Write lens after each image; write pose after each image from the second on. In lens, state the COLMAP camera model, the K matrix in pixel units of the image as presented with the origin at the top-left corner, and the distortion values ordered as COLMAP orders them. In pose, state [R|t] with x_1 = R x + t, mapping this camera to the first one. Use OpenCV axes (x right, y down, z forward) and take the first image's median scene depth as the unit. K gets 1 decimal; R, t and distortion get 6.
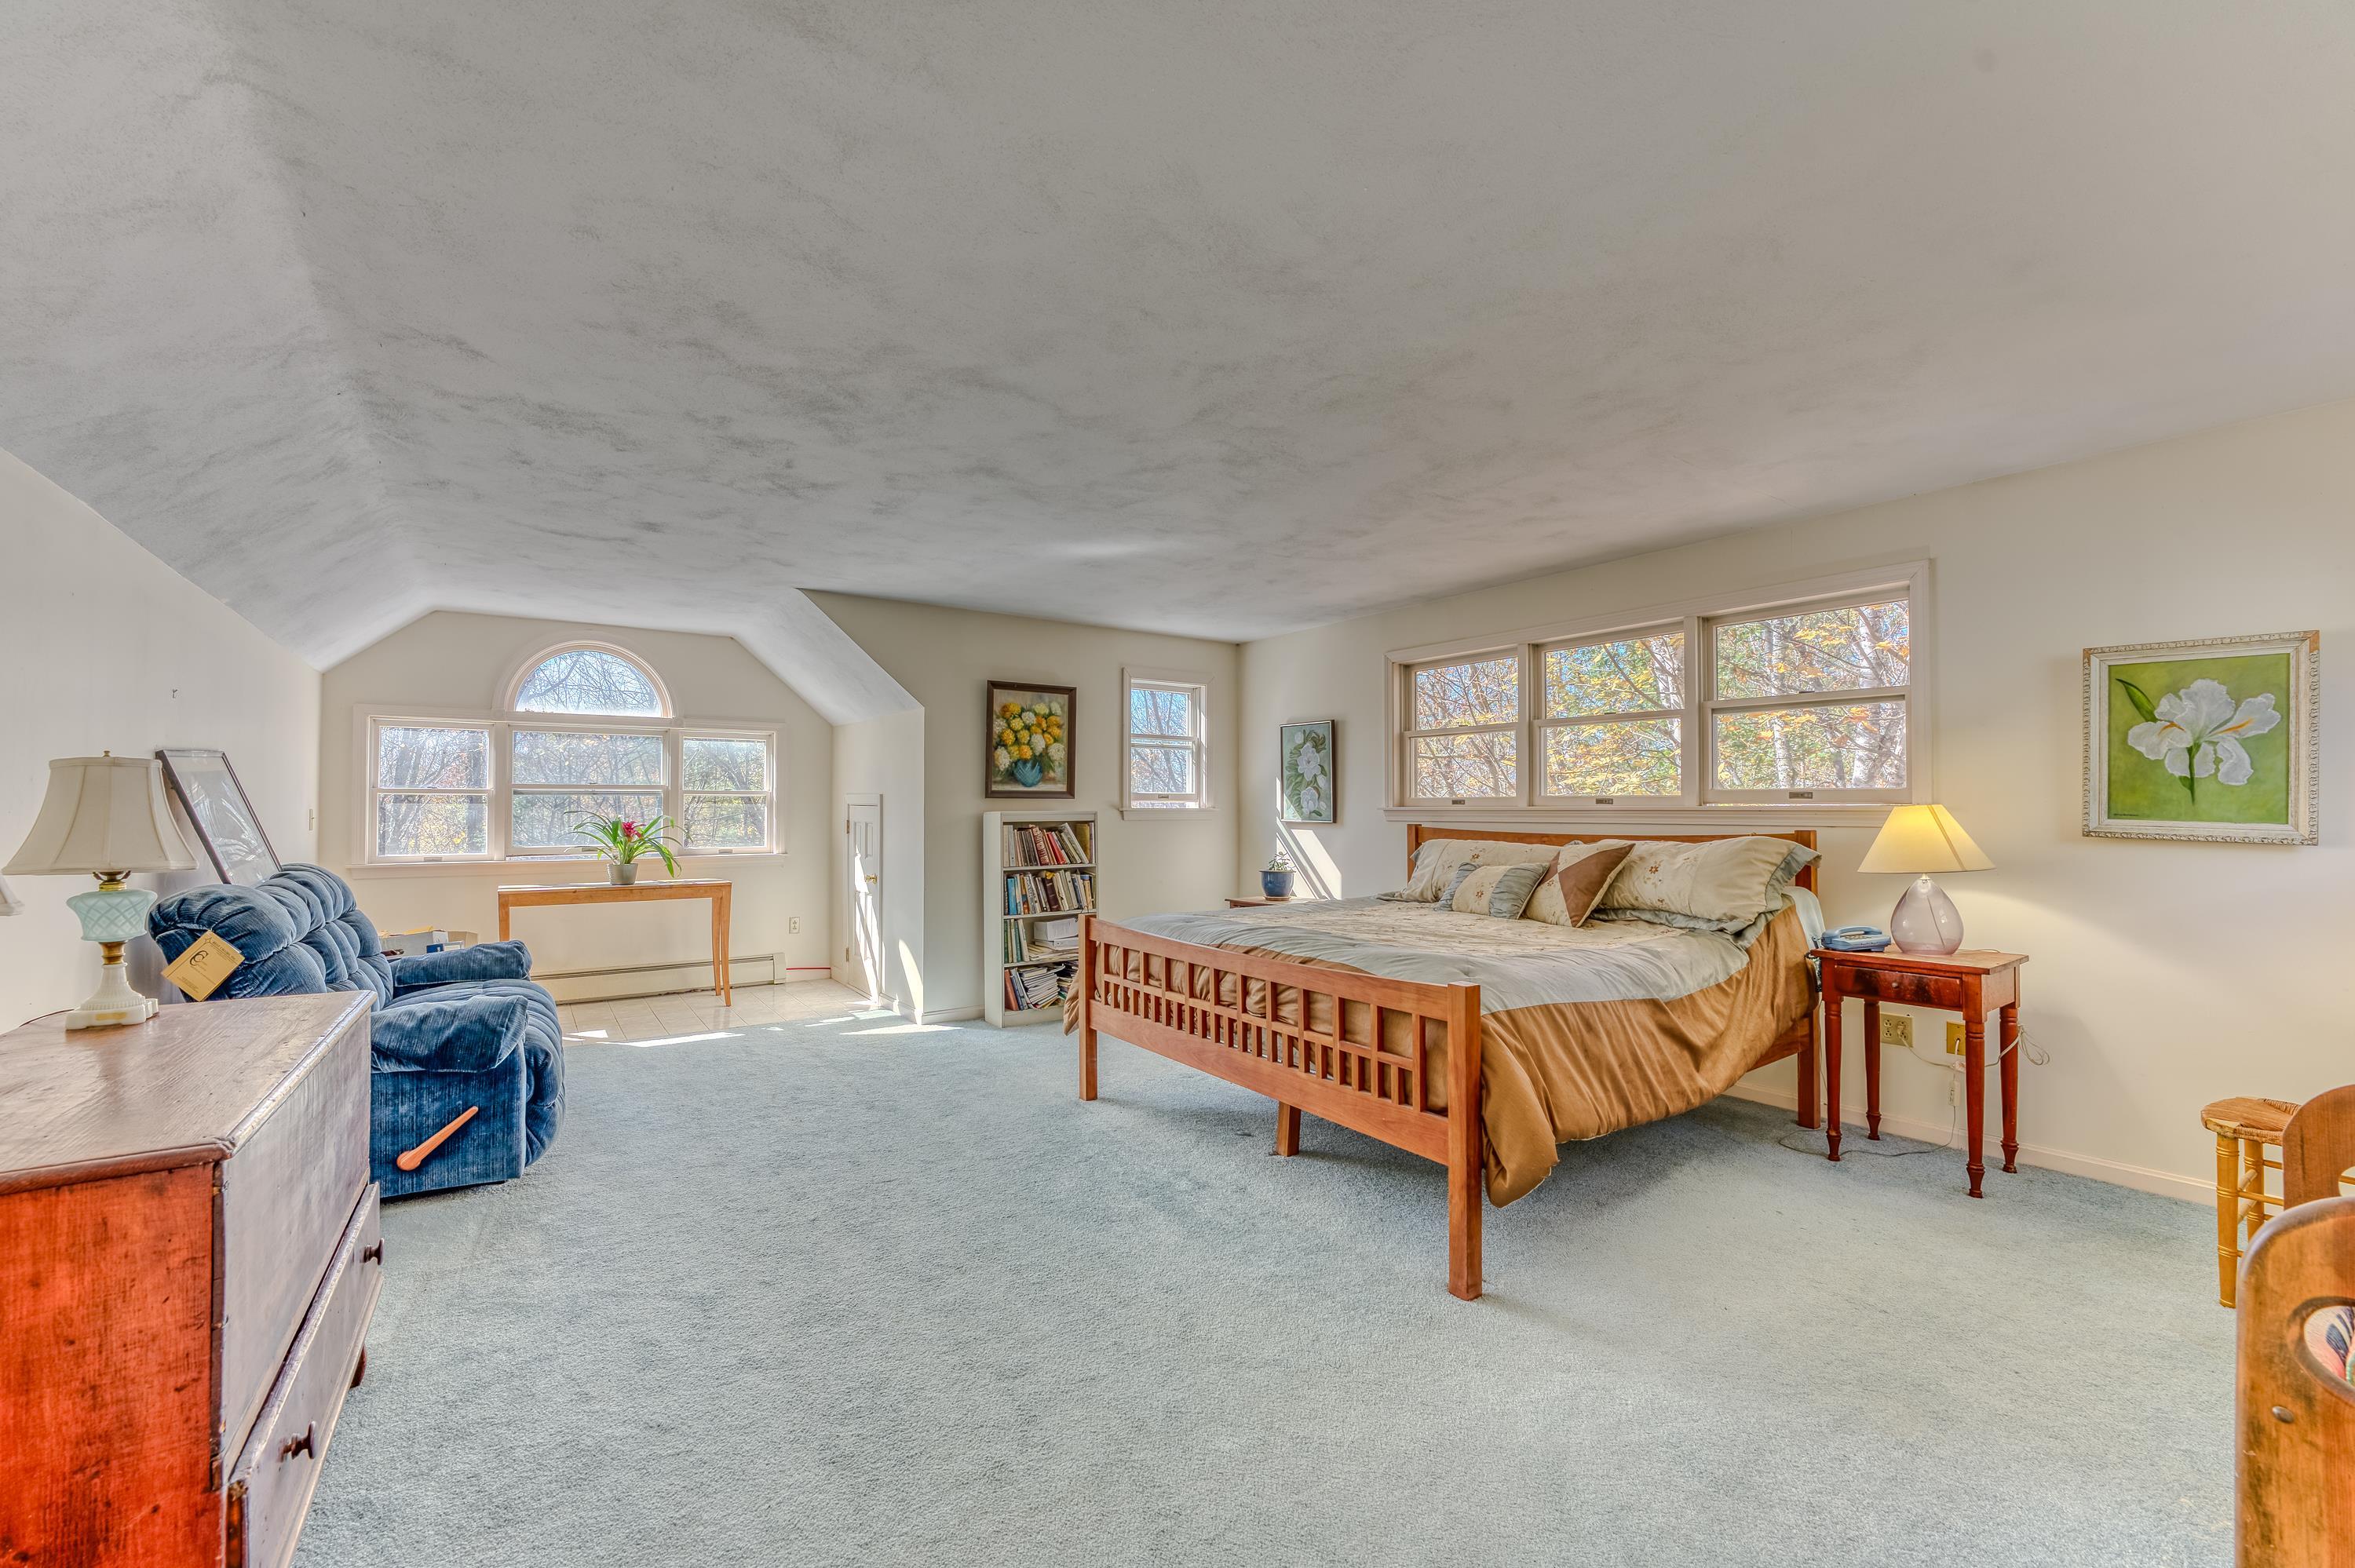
lens RADIAL K [[957.6, 0, 1164.8], [0, 957.6, 787.0], [0, 0, 1]] dist [-0.025888, 0.003444]
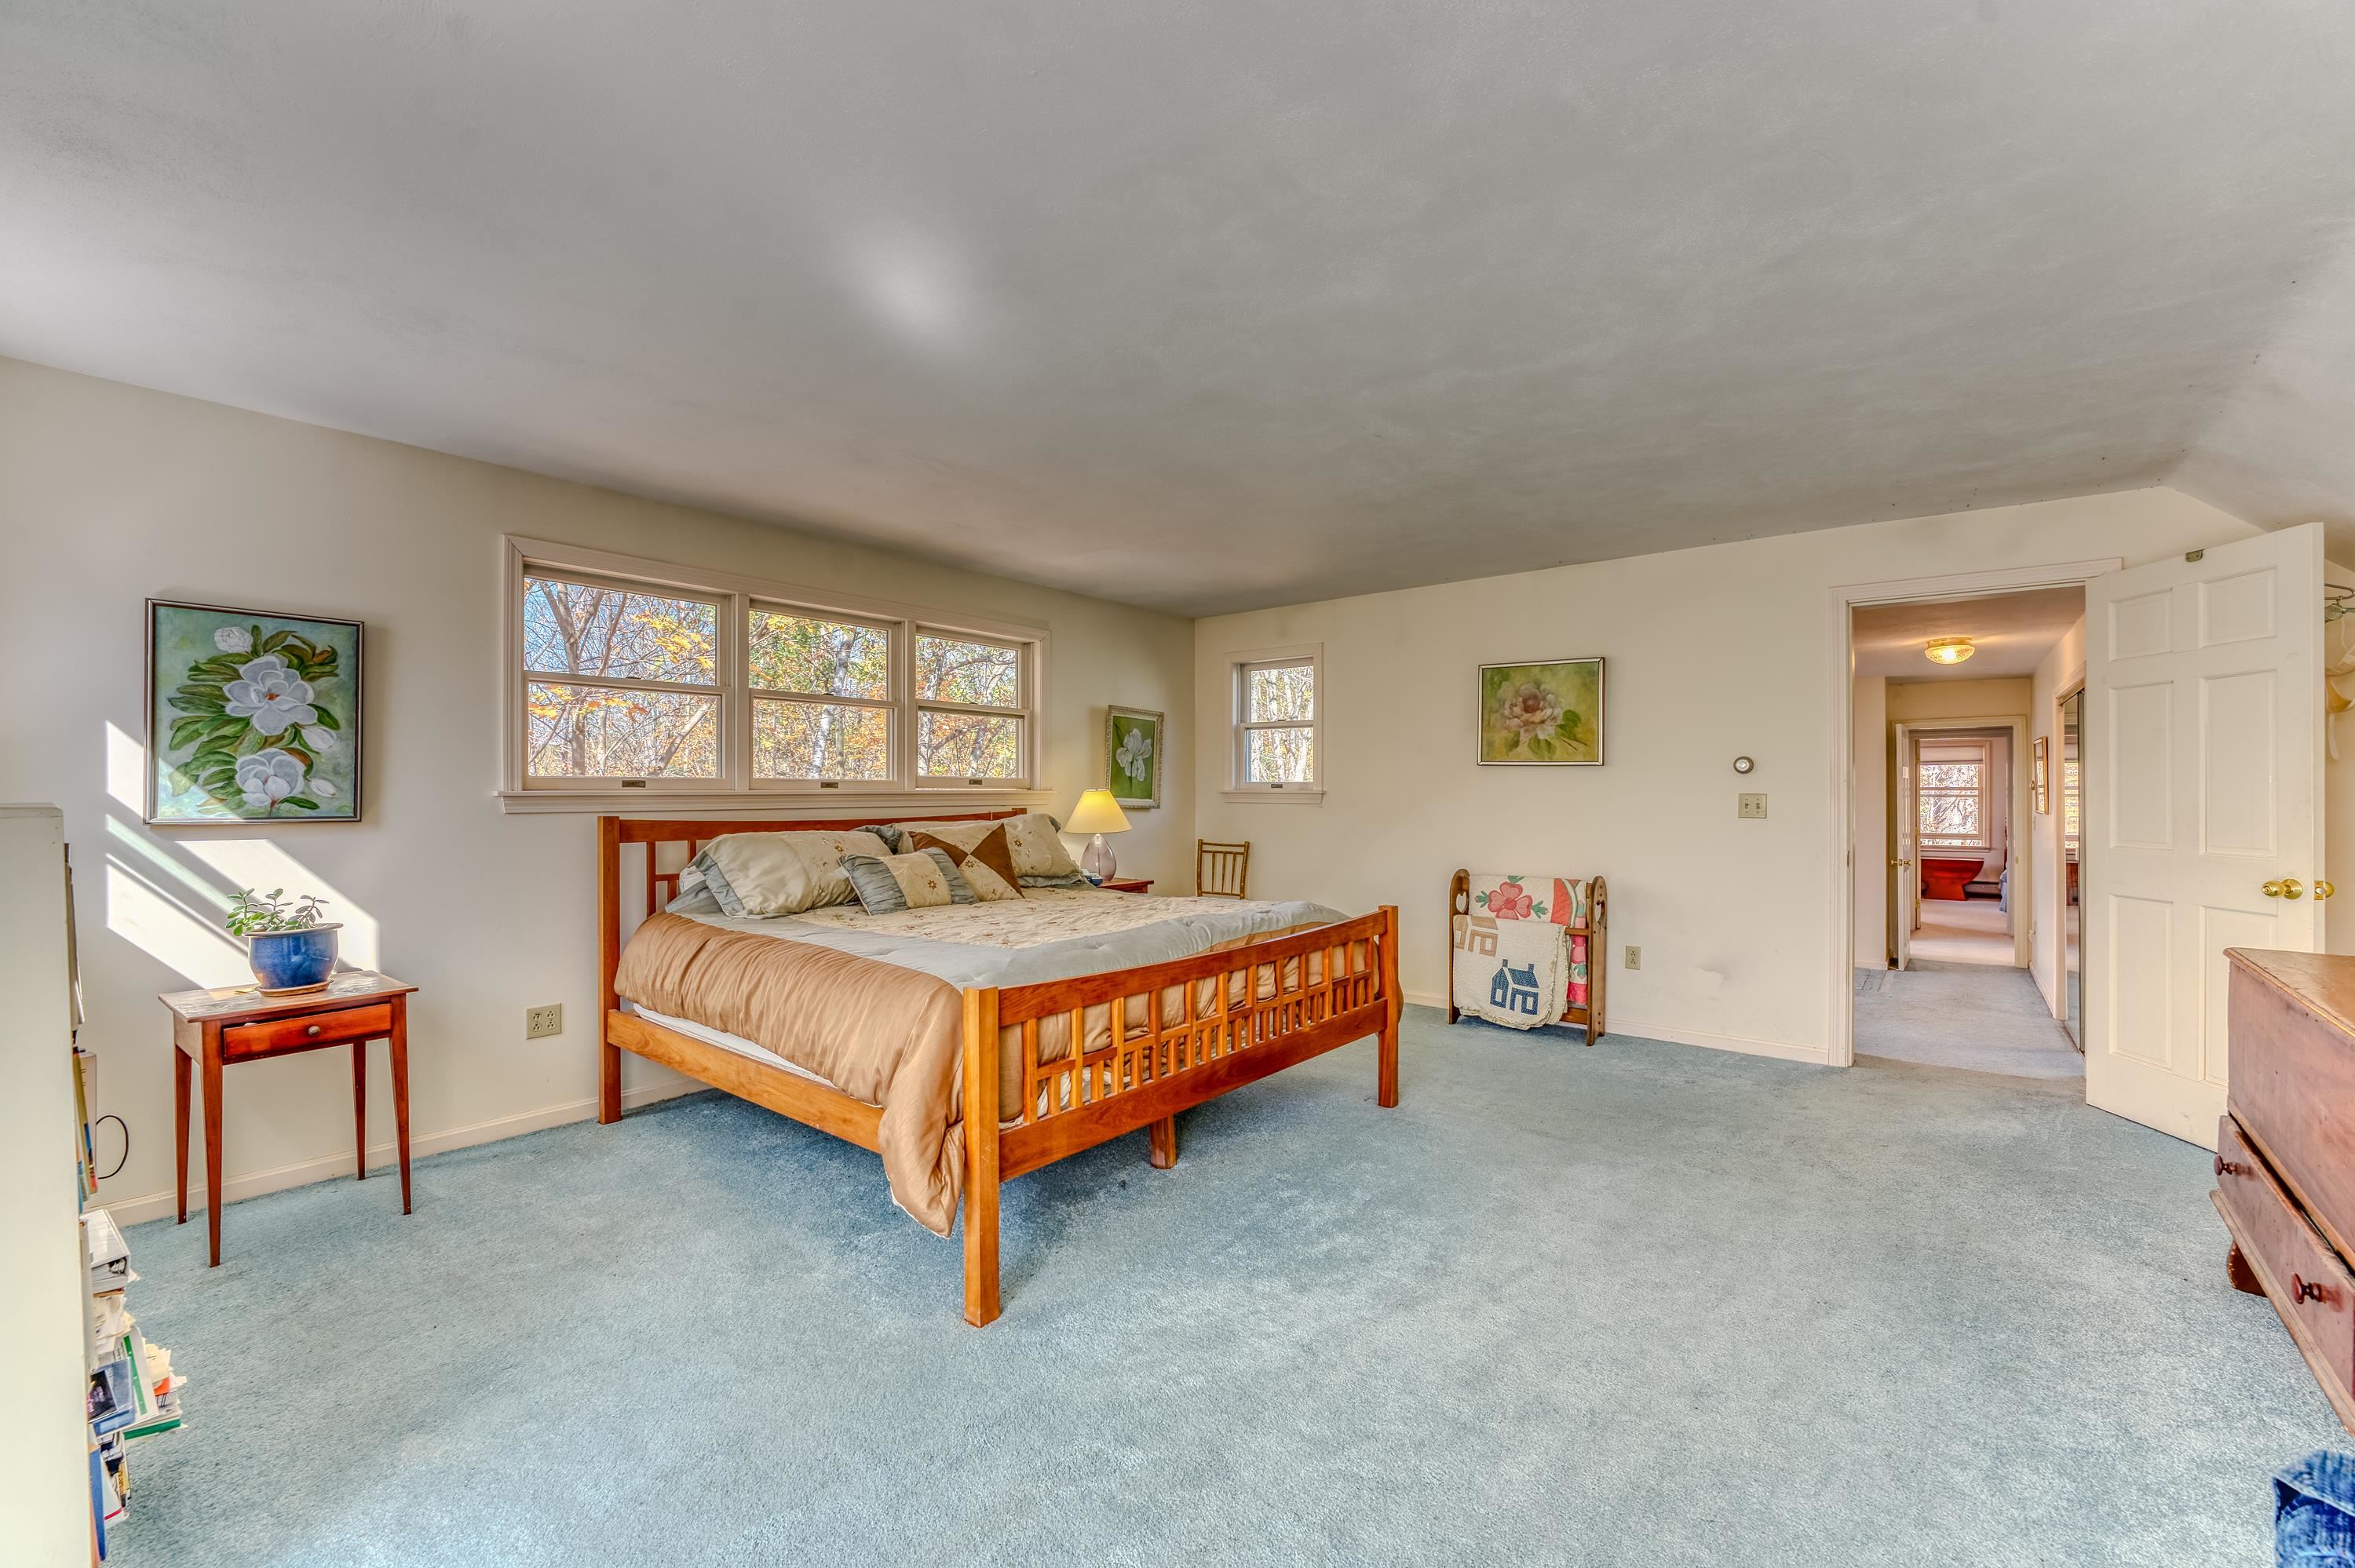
lens RADIAL K [[957.6, 0, 1173.0], [0, 957.6, 791.5], [0, 0, 1]] dist [-0.025888, 0.003444]
pose [[-0.284485, 0.000024, 0.958680, -0.464072], [-0.020131, 0.999779, -0.005999, 0.016614], [-0.958469, -0.021006, -0.284422, 0.770194]]
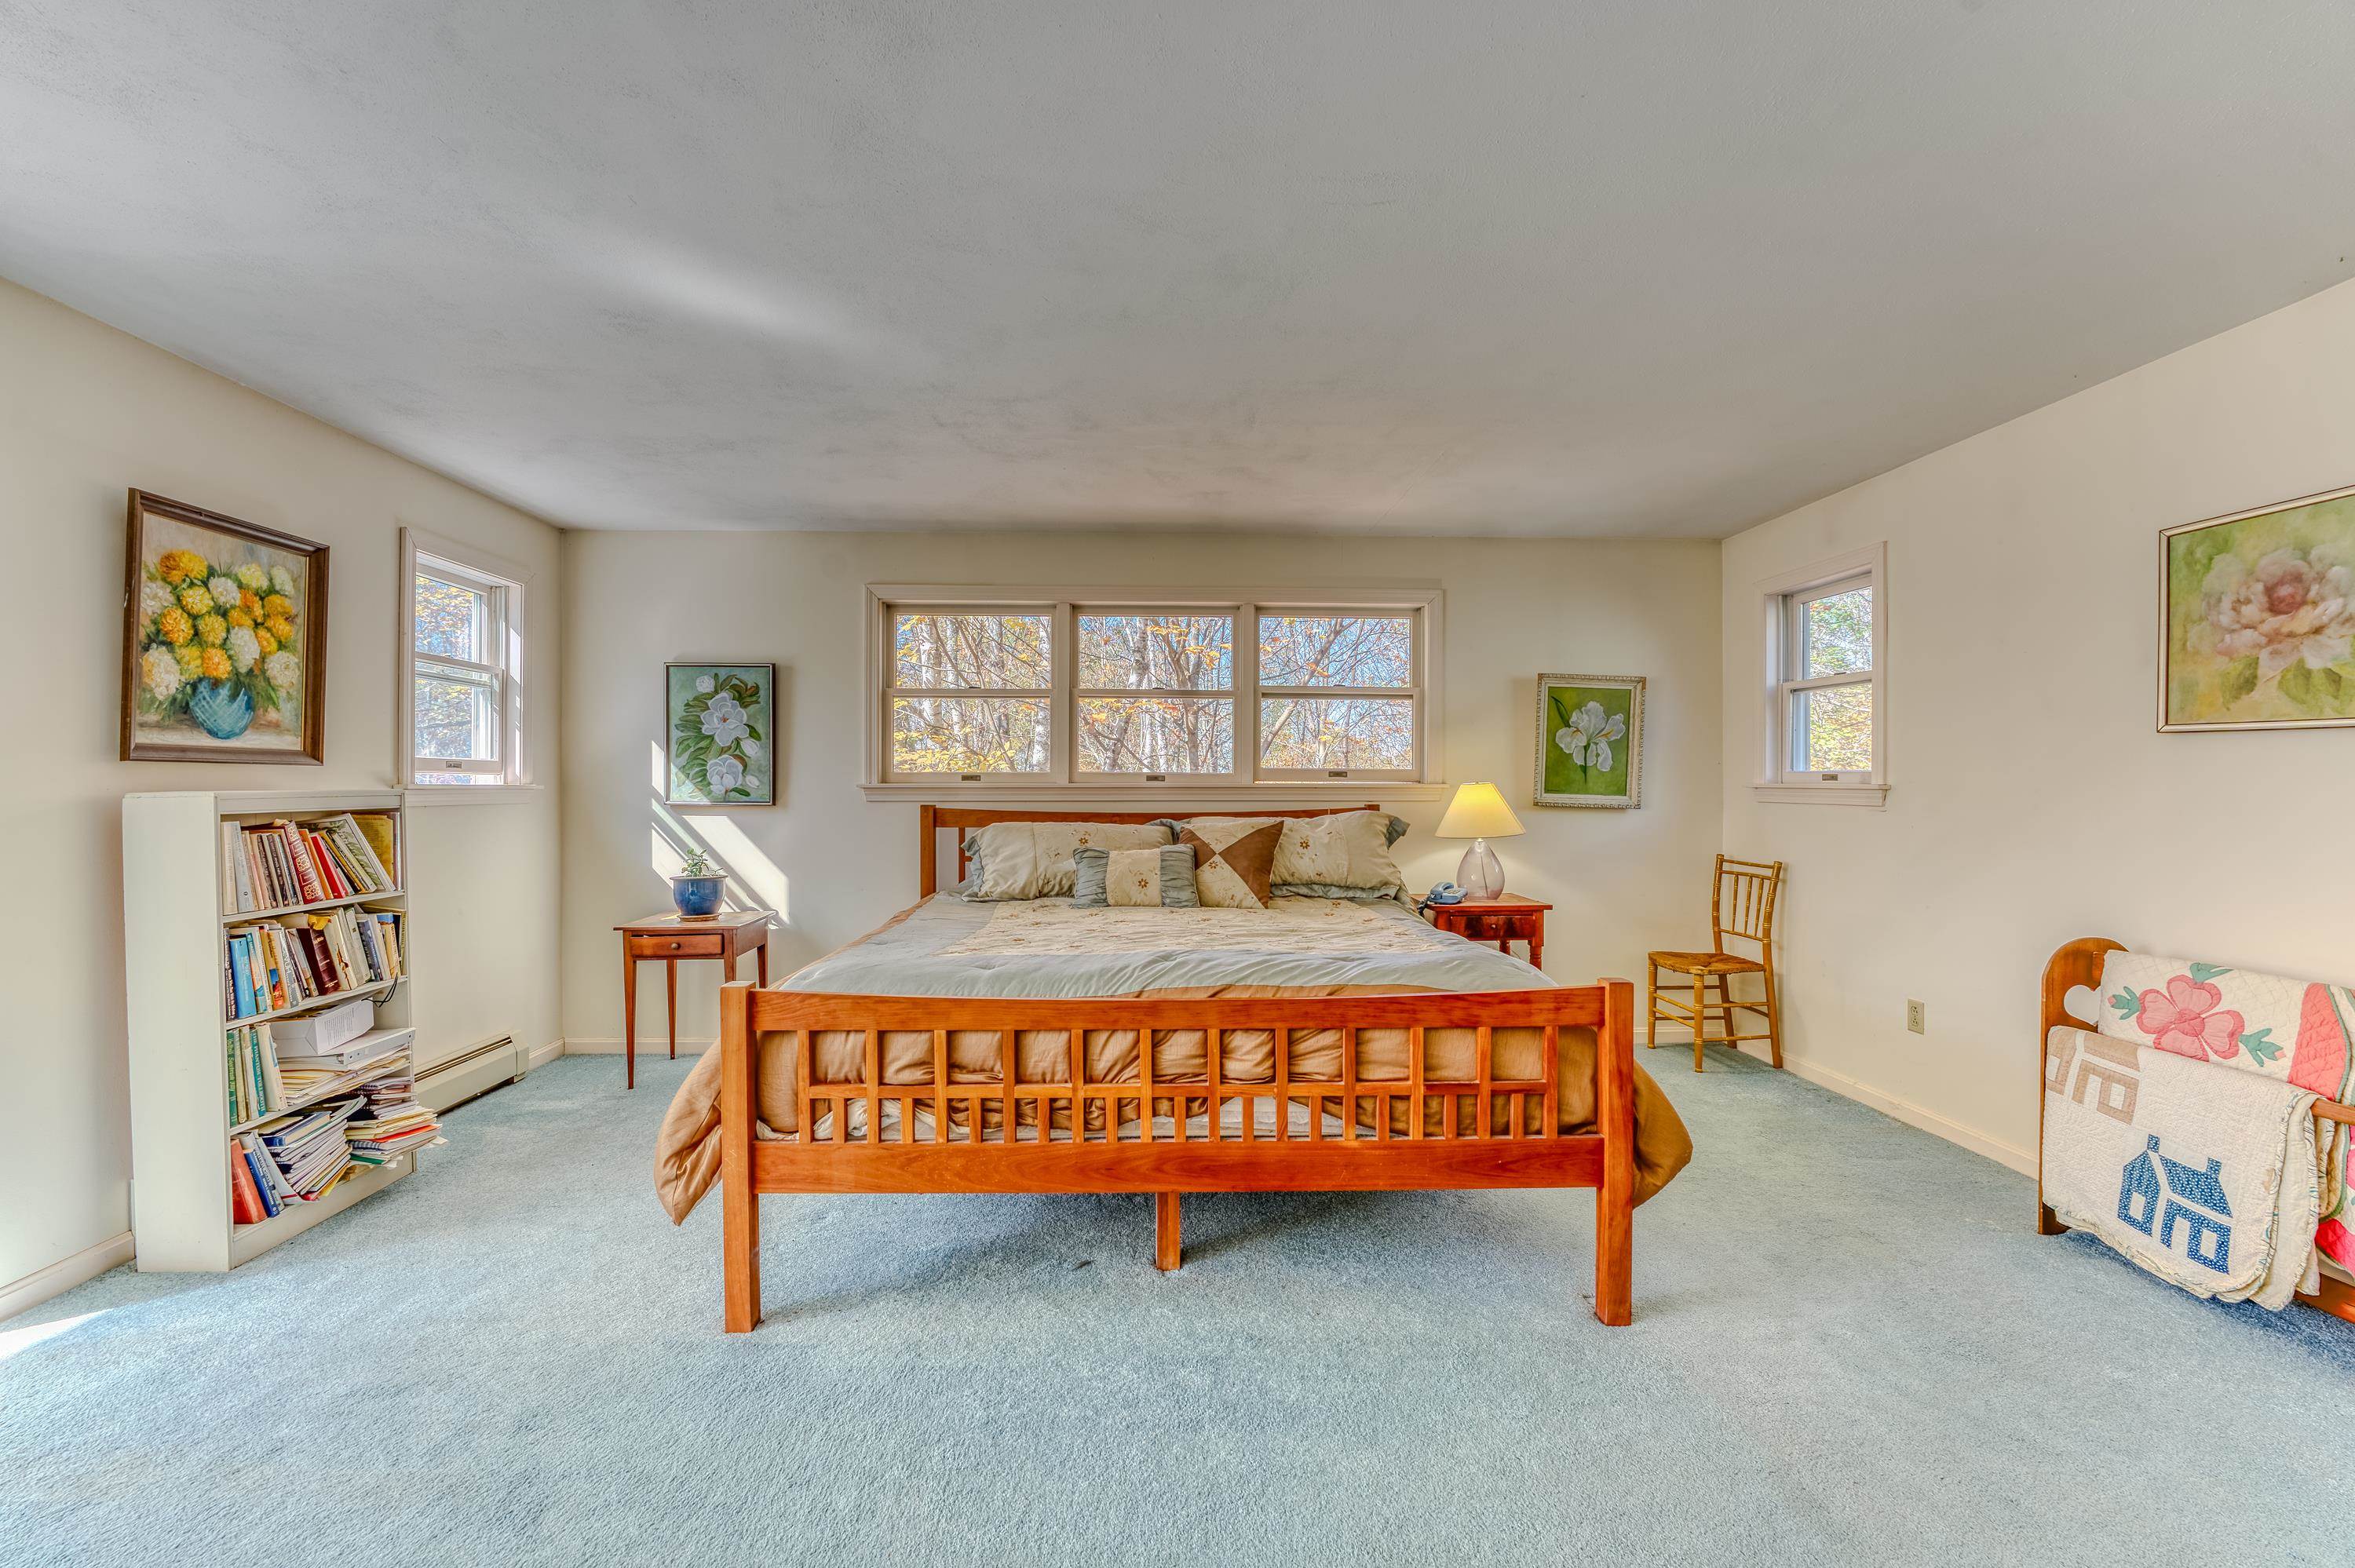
lens RADIAL K [[957.6, 0, 1171.3], [0, 957.6, 782.8], [0, 0, 1]] dist [-0.025888, 0.003444]
pose [[0.535994, 0.003489, 0.844215, -0.291447], [-0.019300, 0.999781, 0.008122, 0.009280], [-0.844001, -0.020647, 0.535944, 0.378213]]
